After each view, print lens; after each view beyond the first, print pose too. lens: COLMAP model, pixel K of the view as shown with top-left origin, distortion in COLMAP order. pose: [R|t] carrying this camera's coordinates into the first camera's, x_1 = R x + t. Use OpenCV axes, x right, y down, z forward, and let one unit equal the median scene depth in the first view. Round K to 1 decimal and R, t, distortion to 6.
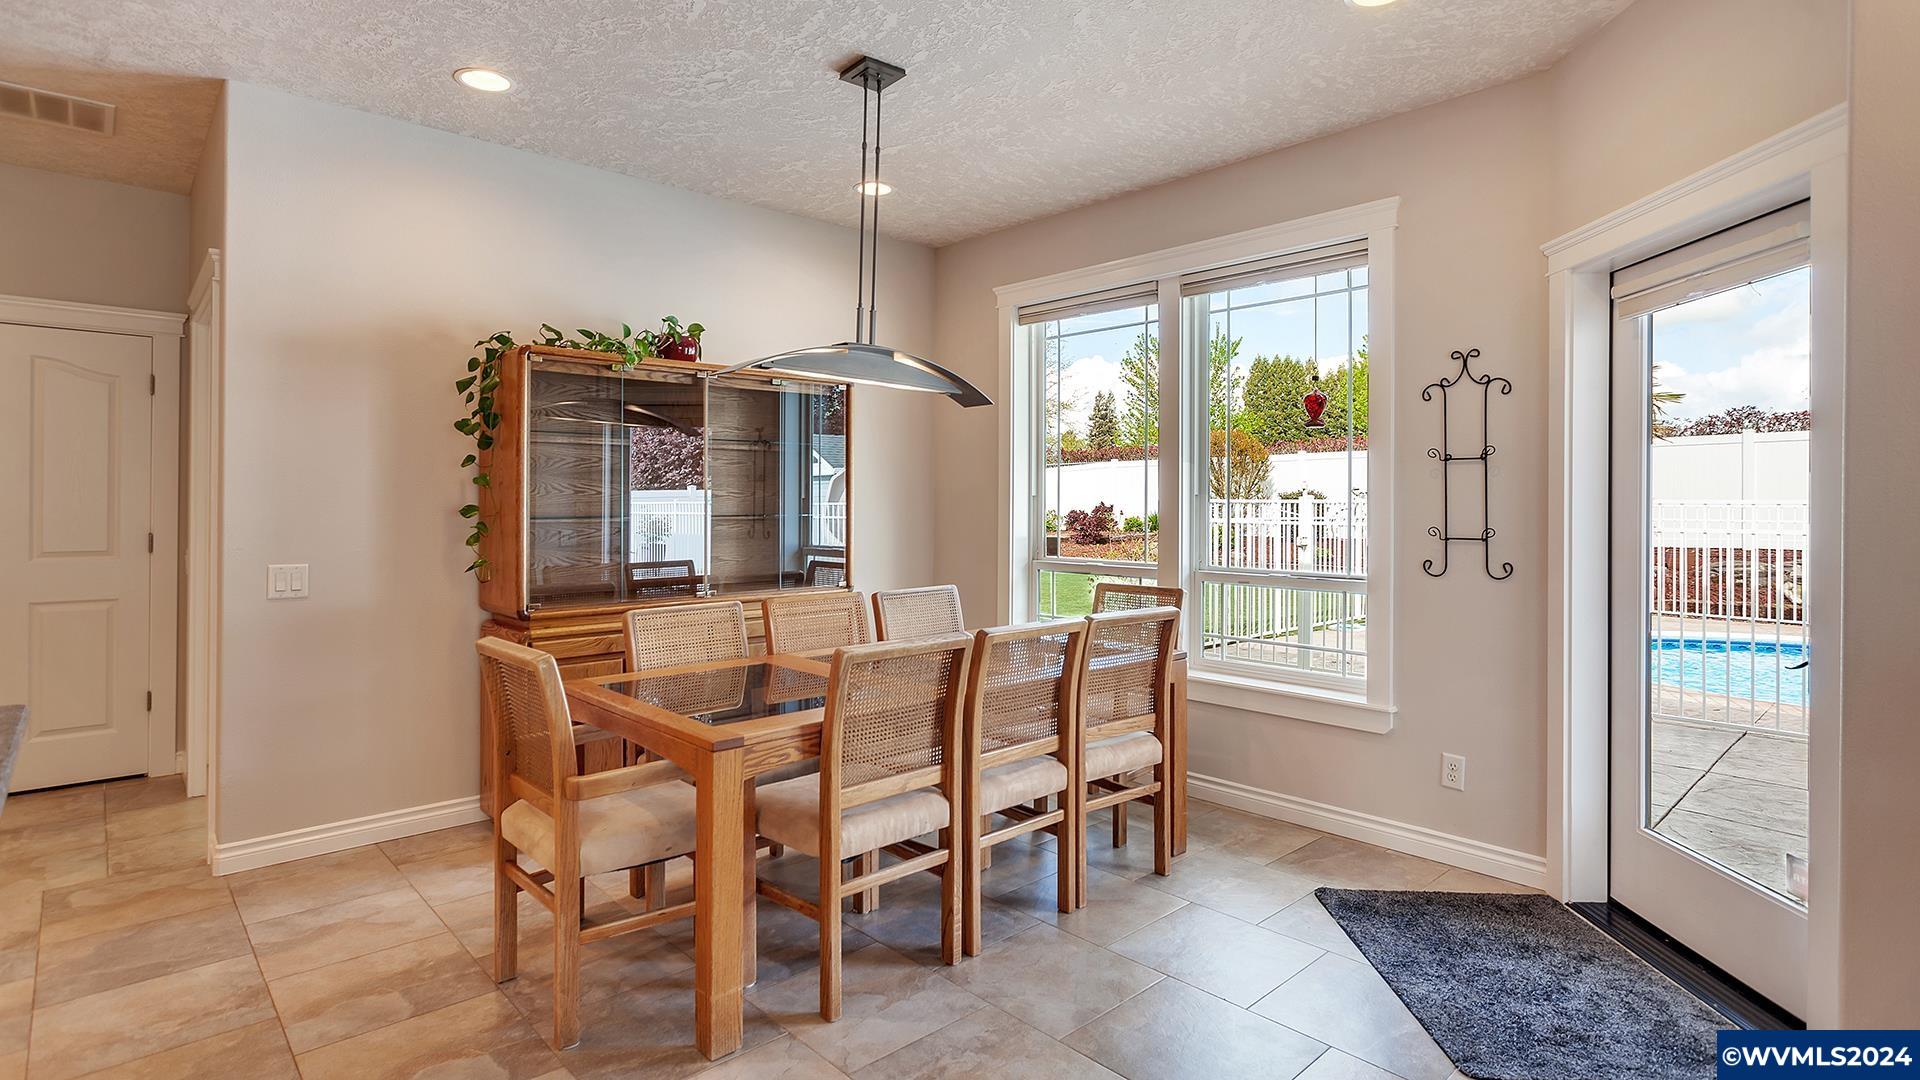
lens RADIAL K [[943.6, 0, 949.1], [0, 943.6, 502.0], [0, 0, 1]] dist [-0.002040, -0.000021]
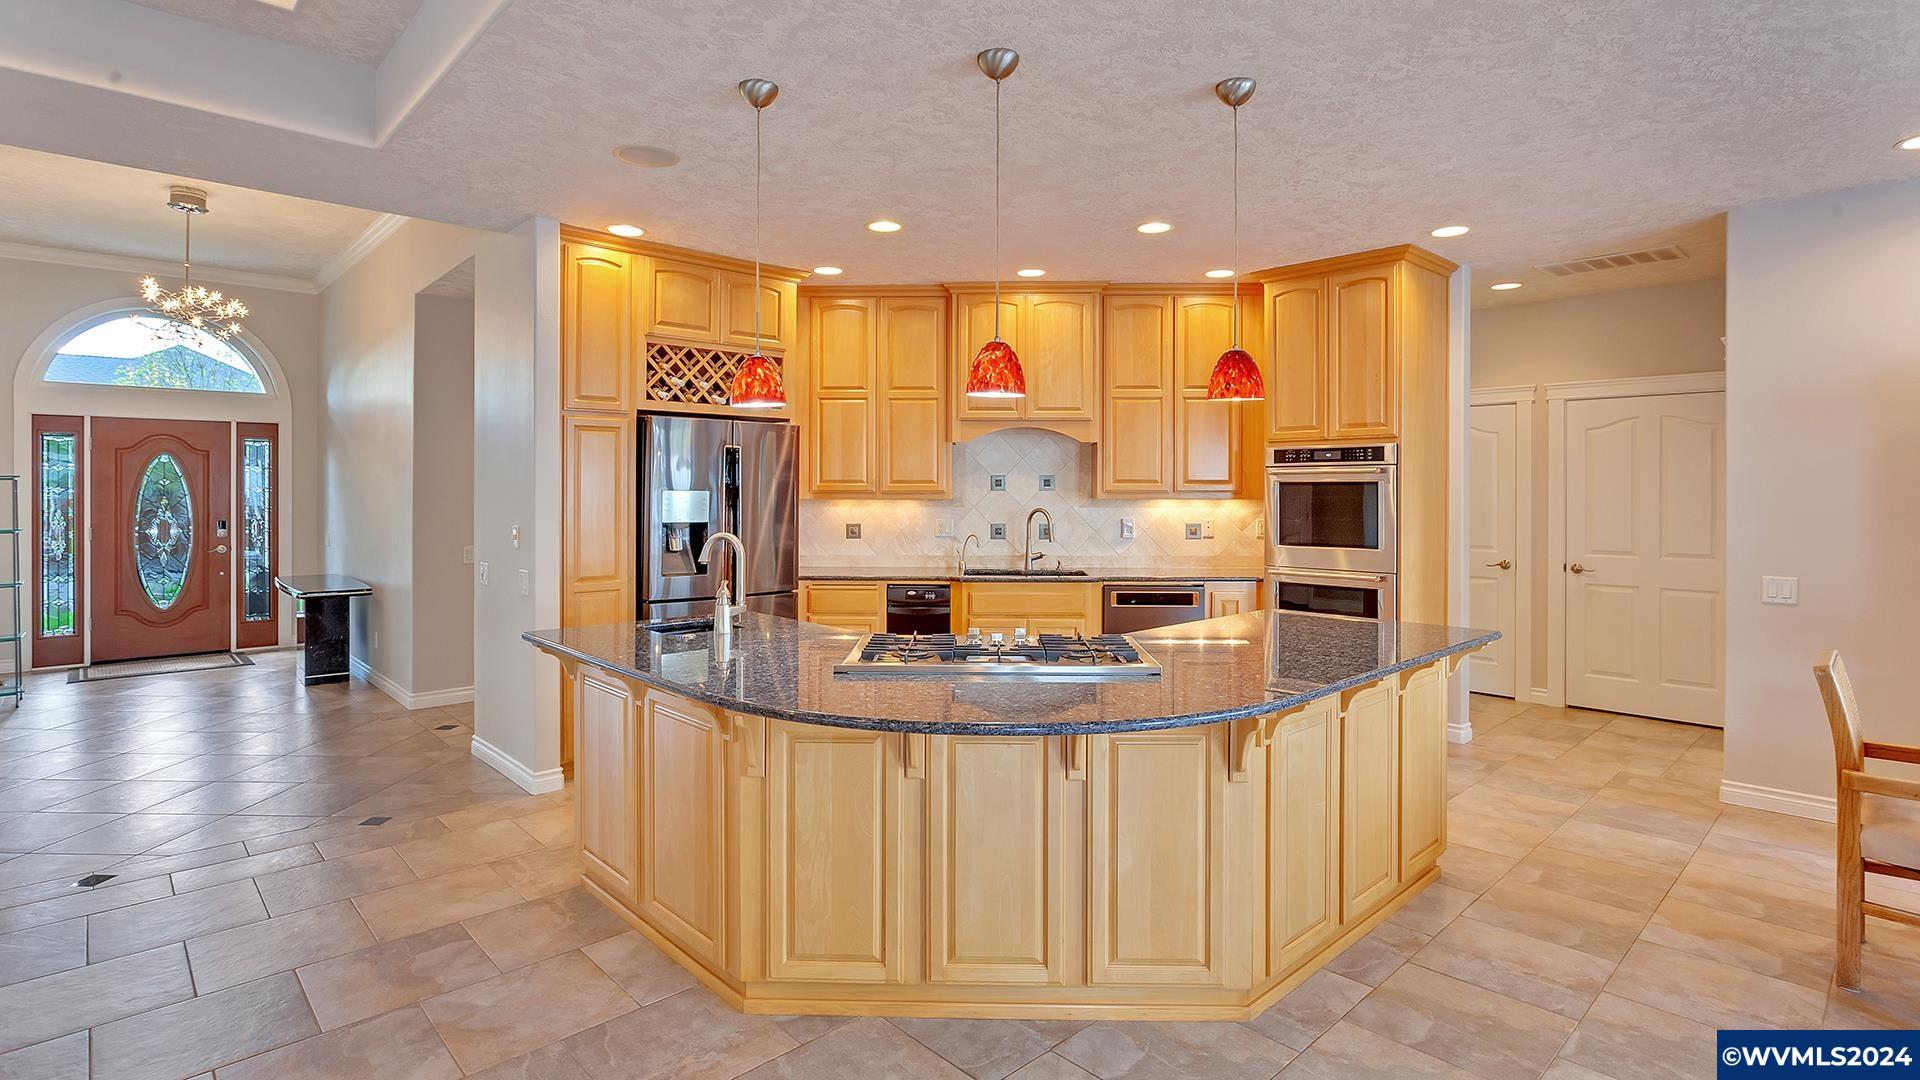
lens RADIAL K [[921.8, 0, 951.6], [0, 921.8, 489.7], [0, 0, 1]] dist [0.000864, 0.000108]
pose [[0.008519, -0.006382, -0.999943, 0.598858], [-0.000283, 0.999980, -0.006384, -0.047621], [0.999964, 0.000337, 0.008517, -0.131756]]
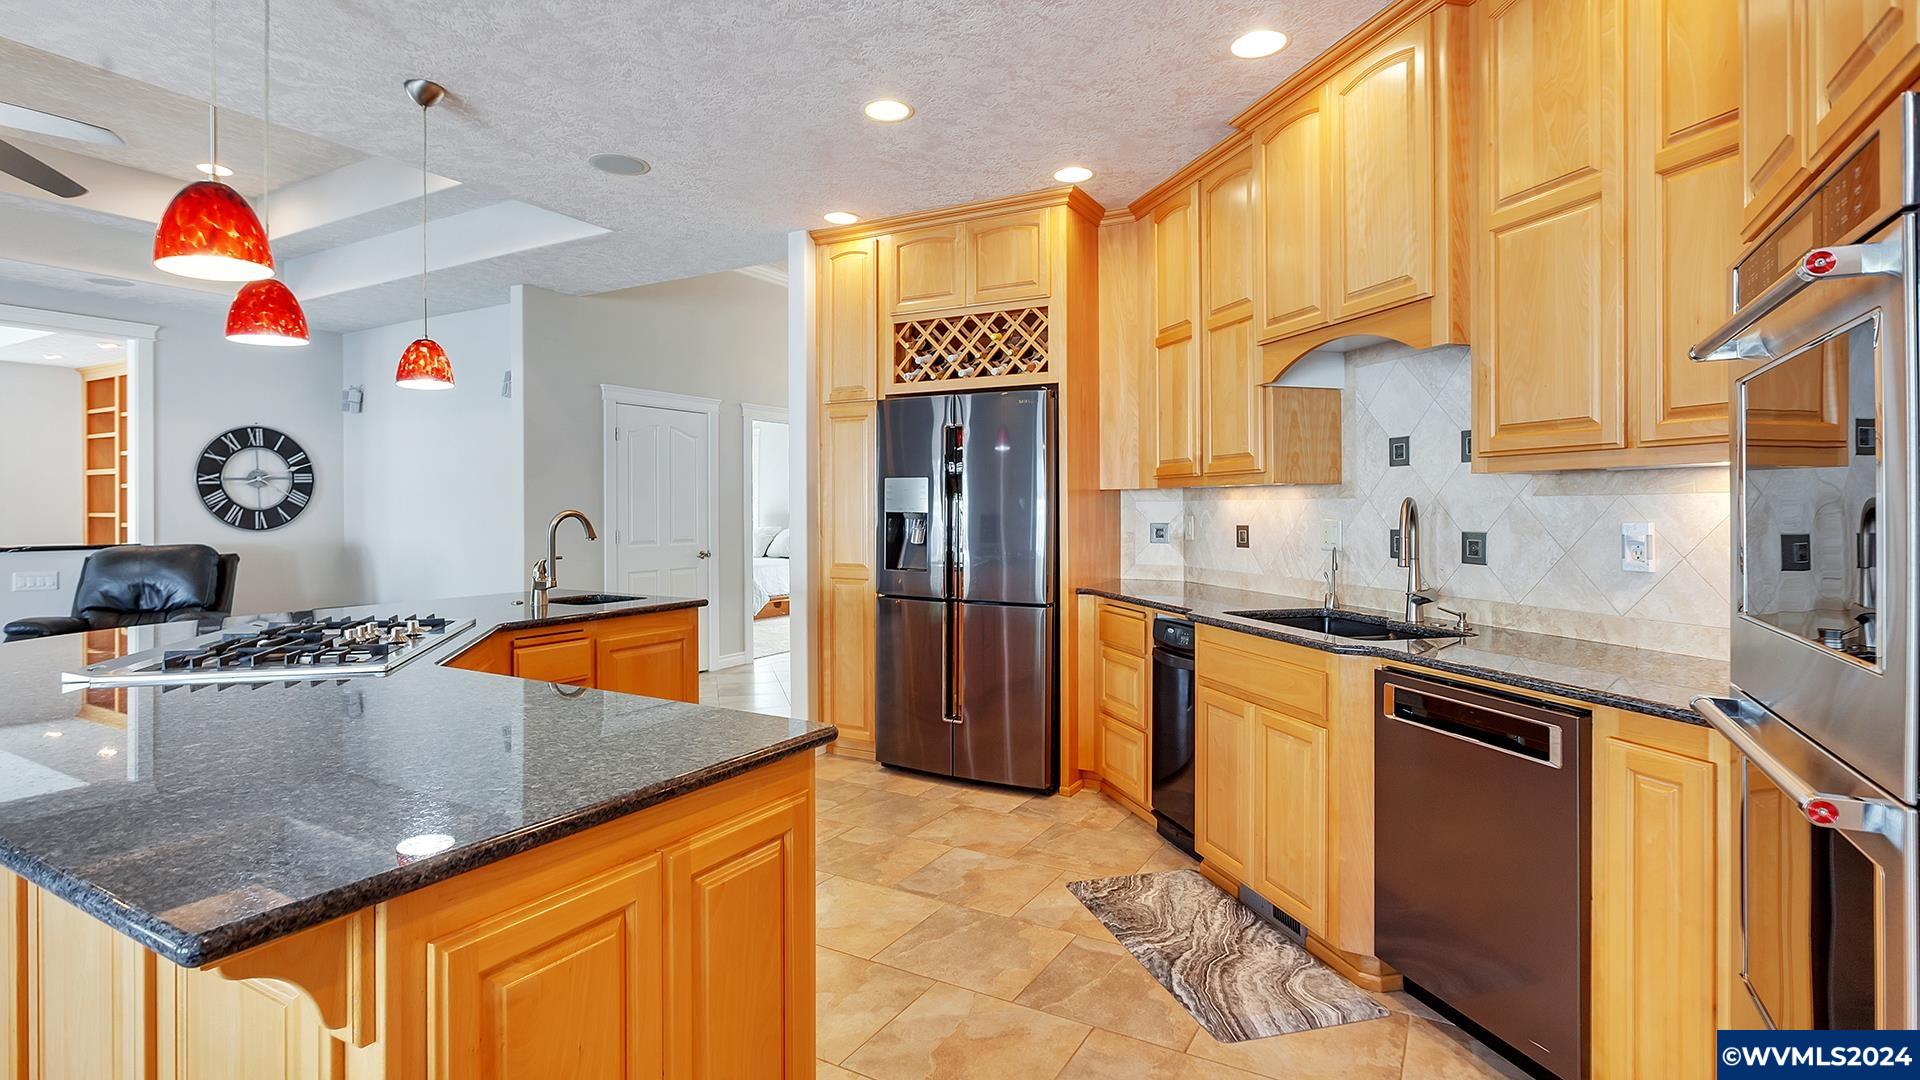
lens RADIAL K [[943.6, 0, 949.1], [0, 943.6, 502.0], [0, 0, 1]] dist [-0.002040, -0.000021]
pose [[-0.952329, -0.007822, -0.304972, -0.658269], [-0.005211, 0.999942, -0.009375, -0.002595], [0.305028, -0.007339, -0.952315, 0.899096]]
